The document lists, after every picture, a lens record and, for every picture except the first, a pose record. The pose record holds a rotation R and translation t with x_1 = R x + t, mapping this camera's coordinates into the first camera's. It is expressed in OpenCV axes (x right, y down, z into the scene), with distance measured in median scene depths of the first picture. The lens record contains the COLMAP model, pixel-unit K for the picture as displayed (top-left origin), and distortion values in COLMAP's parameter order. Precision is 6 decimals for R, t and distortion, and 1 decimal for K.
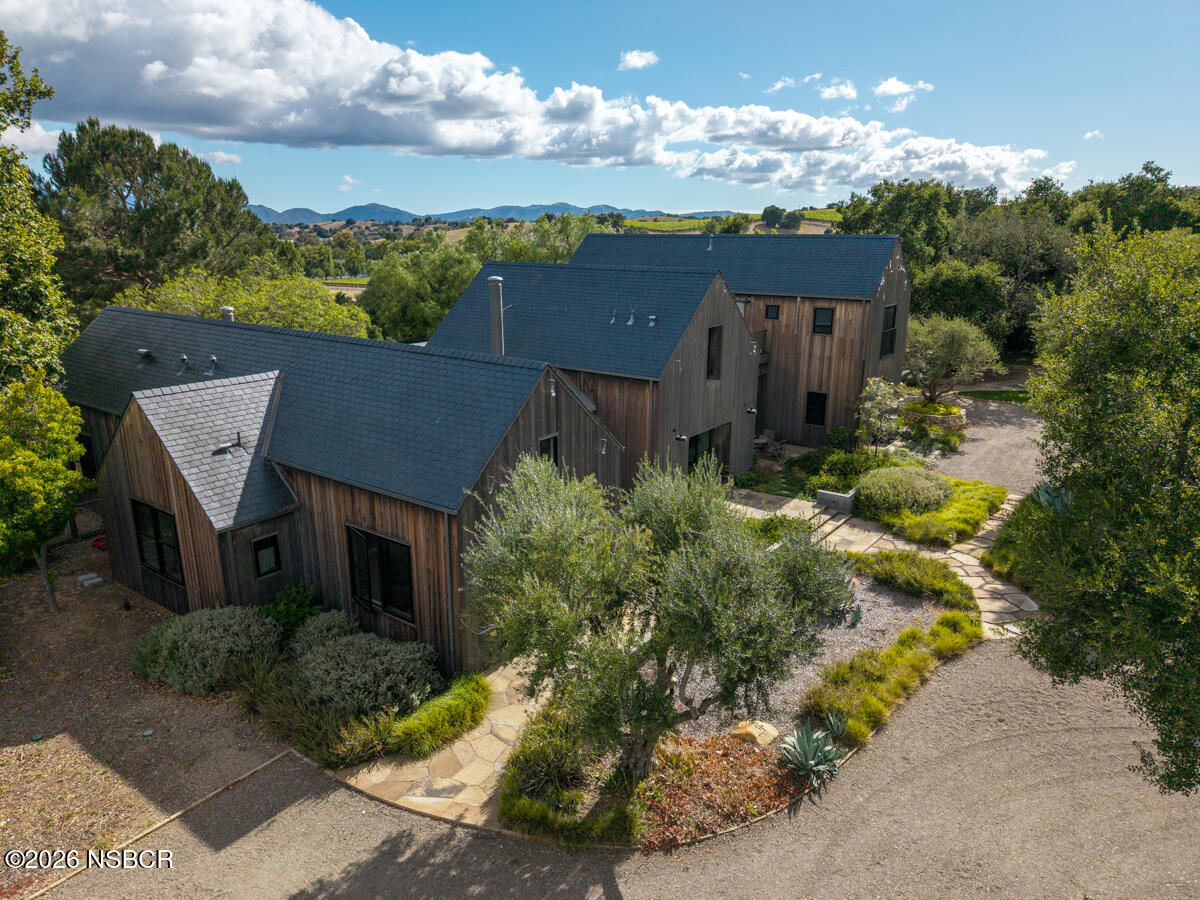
lens RADIAL K [[801.7, 0, 603.7], [0, 801.7, 450.6], [0, 0, 1]] dist [0.008810, -0.004380]
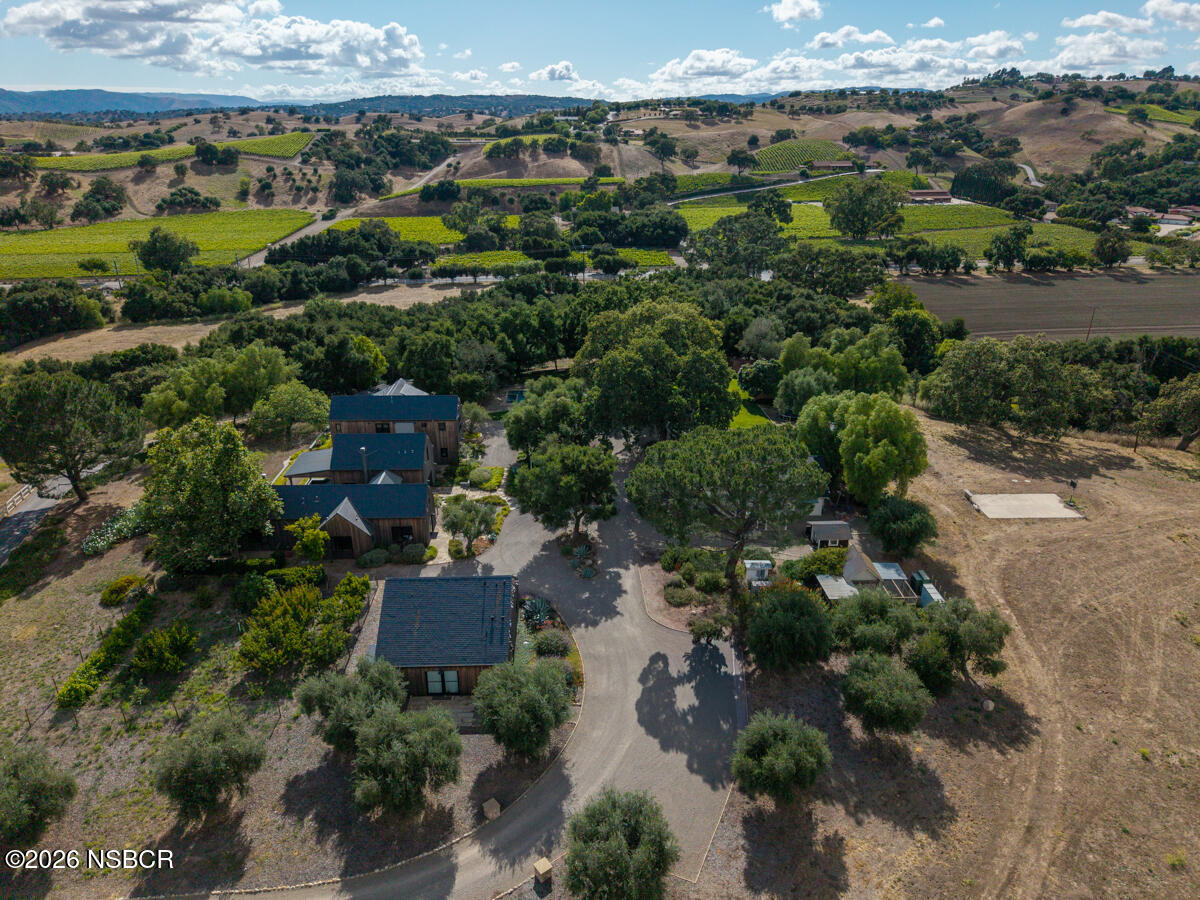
lens RADIAL K [[801.7, 0, 603.7], [0, 801.7, 450.6], [0, 0, 1]] dist [0.008810, -0.004380]
pose [[0.783661, -0.245350, 0.570682, -1.404605], [0.166880, 0.968074, 0.187039, -0.738900], [-0.598353, -0.051339, 0.799586, -2.550221]]
